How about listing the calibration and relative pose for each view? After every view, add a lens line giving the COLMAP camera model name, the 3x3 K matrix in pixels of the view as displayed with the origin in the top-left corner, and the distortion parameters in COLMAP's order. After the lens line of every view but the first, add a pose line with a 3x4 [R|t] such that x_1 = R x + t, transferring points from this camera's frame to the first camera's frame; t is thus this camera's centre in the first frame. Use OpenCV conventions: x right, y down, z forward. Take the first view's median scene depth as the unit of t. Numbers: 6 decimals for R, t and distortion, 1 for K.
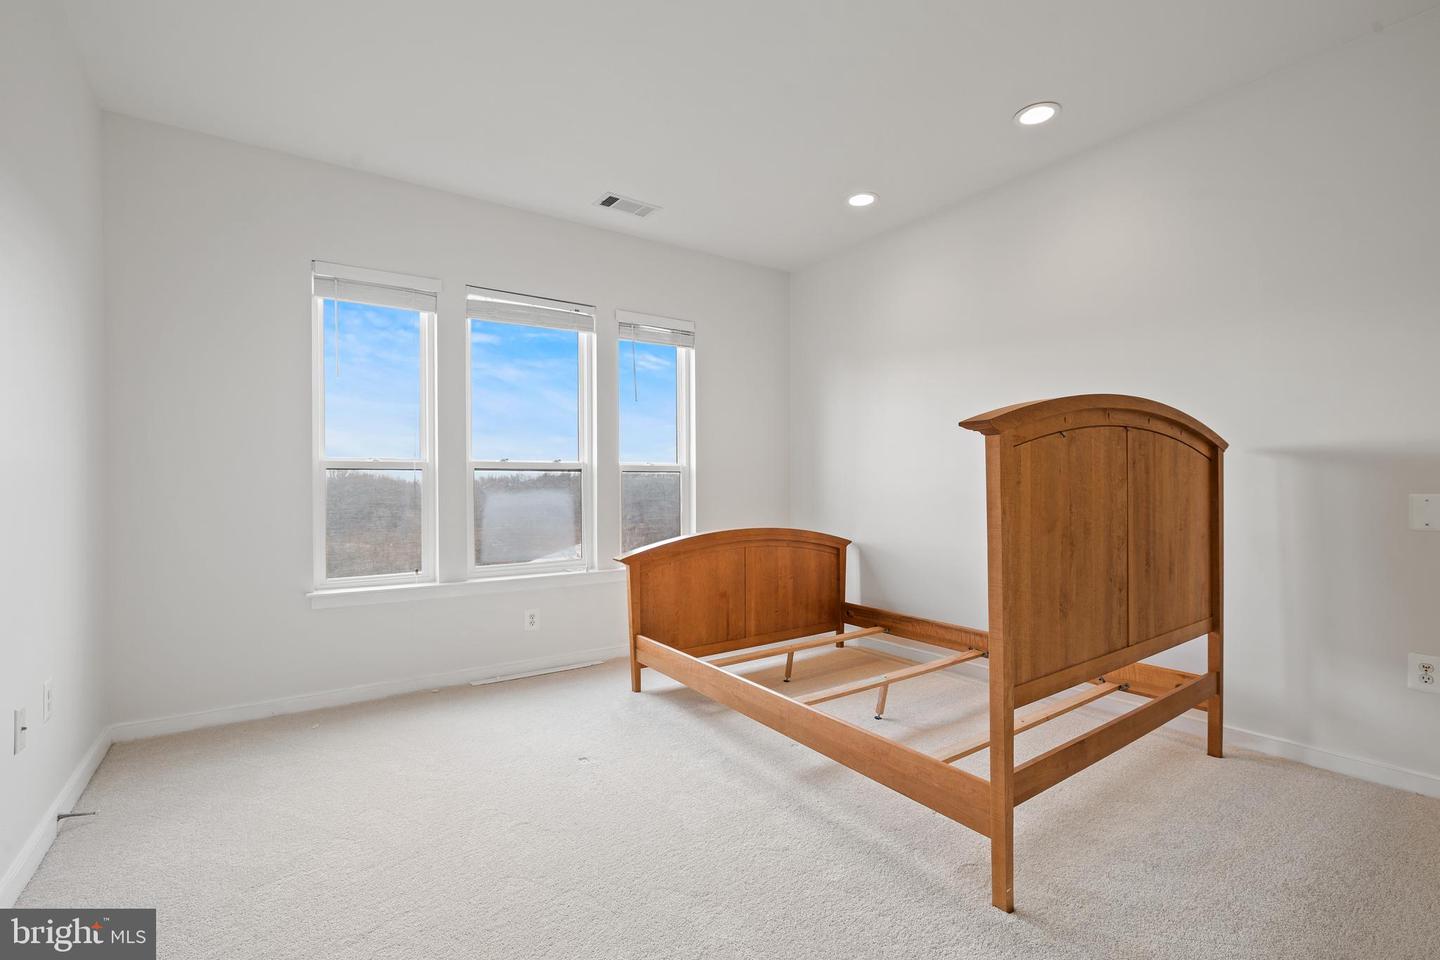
lens RADIAL K [[649.7, 0, 731.2], [0, 649.7, 475.8], [0, 0, 1]] dist [-0.004376, 0.001647]
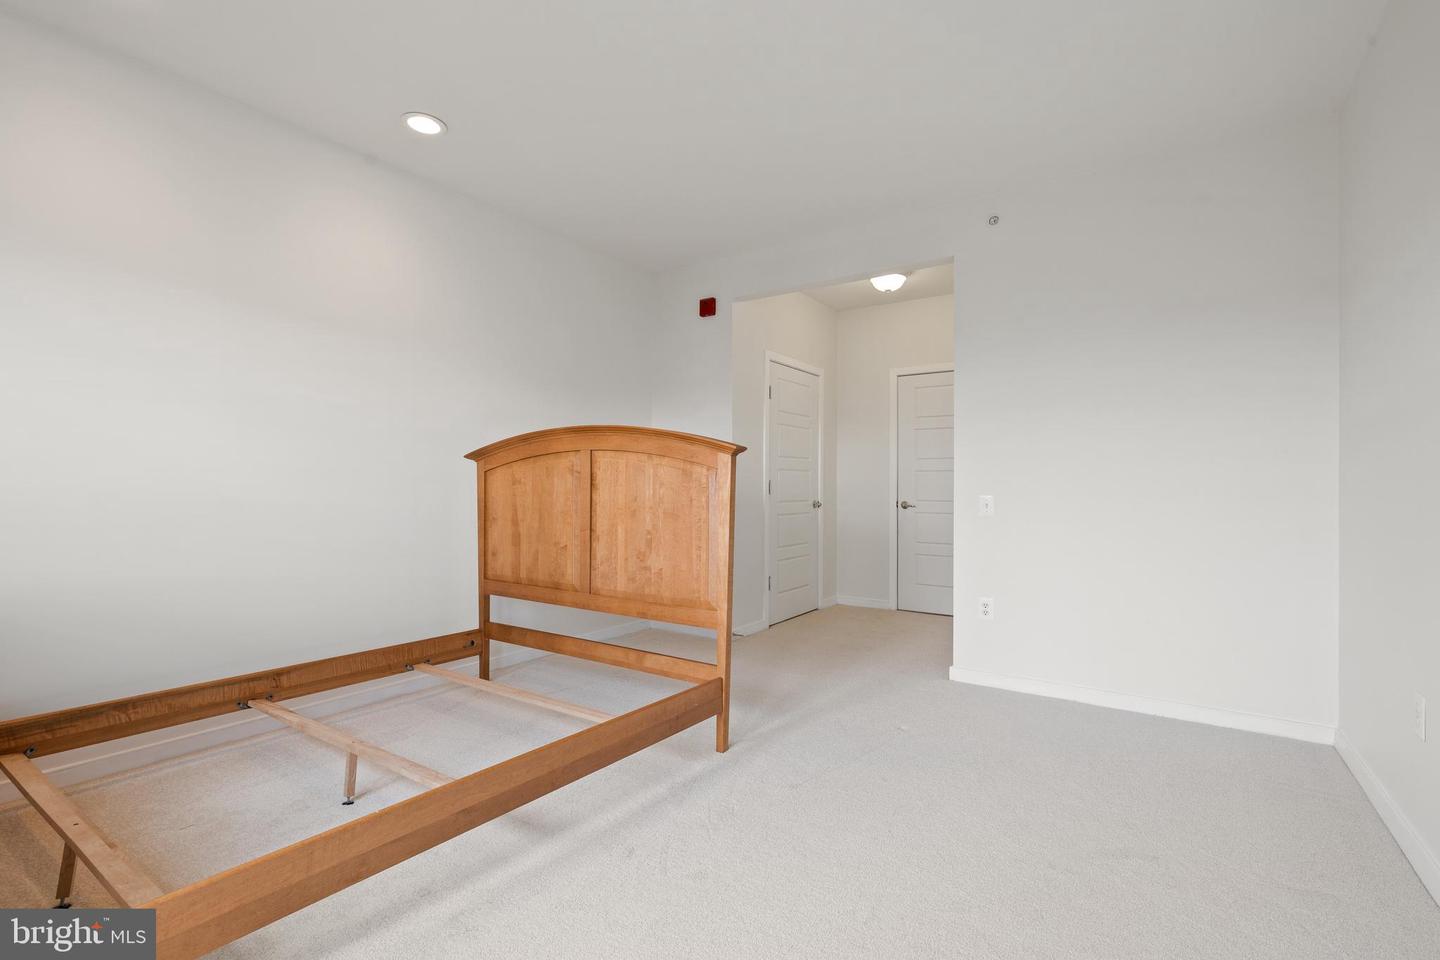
lens RADIAL K [[649.7, 0, 731.2], [0, 649.7, 475.8], [0, 0, 1]] dist [-0.004376, 0.001647]
pose [[-0.331630, 0.006079, 0.943390, -0.883692], [-0.015858, 0.999802, -0.012017, 0.015072], [-0.943276, -0.018946, -0.331468, 1.247897]]
